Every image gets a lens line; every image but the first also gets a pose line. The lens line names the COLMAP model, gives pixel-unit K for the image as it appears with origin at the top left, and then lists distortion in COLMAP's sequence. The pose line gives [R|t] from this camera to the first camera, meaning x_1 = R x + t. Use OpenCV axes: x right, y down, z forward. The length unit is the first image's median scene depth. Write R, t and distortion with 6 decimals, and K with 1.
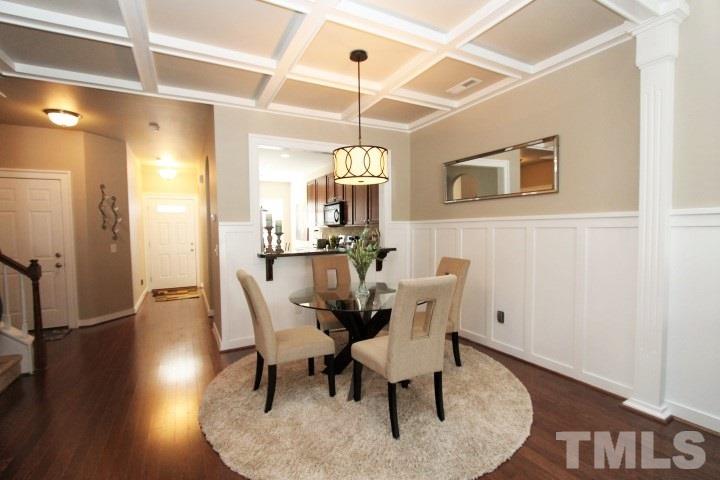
lens RADIAL K [[330.0, 0, 358.8], [0, 330.0, 239.1], [0, 0, 1]] dist [-0.002086, -0.000493]
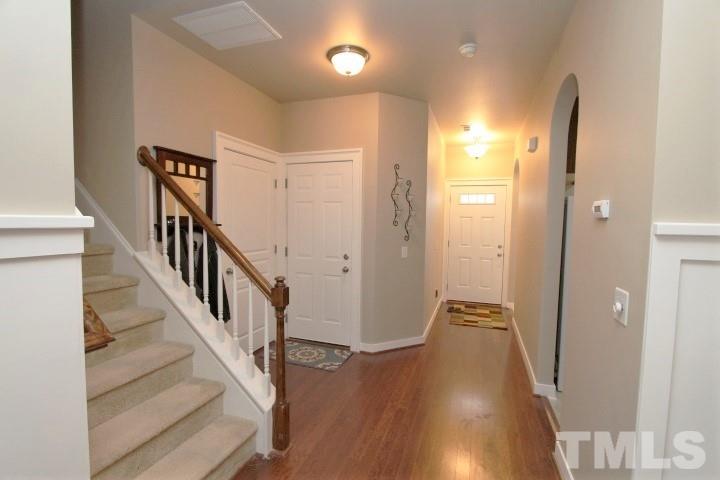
lens RADIAL K [[330.0, 0, 359.6], [0, 330.0, 238.7], [0, 0, 1]] dist [-0.002086, -0.000493]
pose [[0.671395, 0.071626, -0.737630, -0.284849], [-0.057012, 0.997361, 0.044954, -0.029232], [0.738903, 0.011872, 0.673707, 0.450639]]
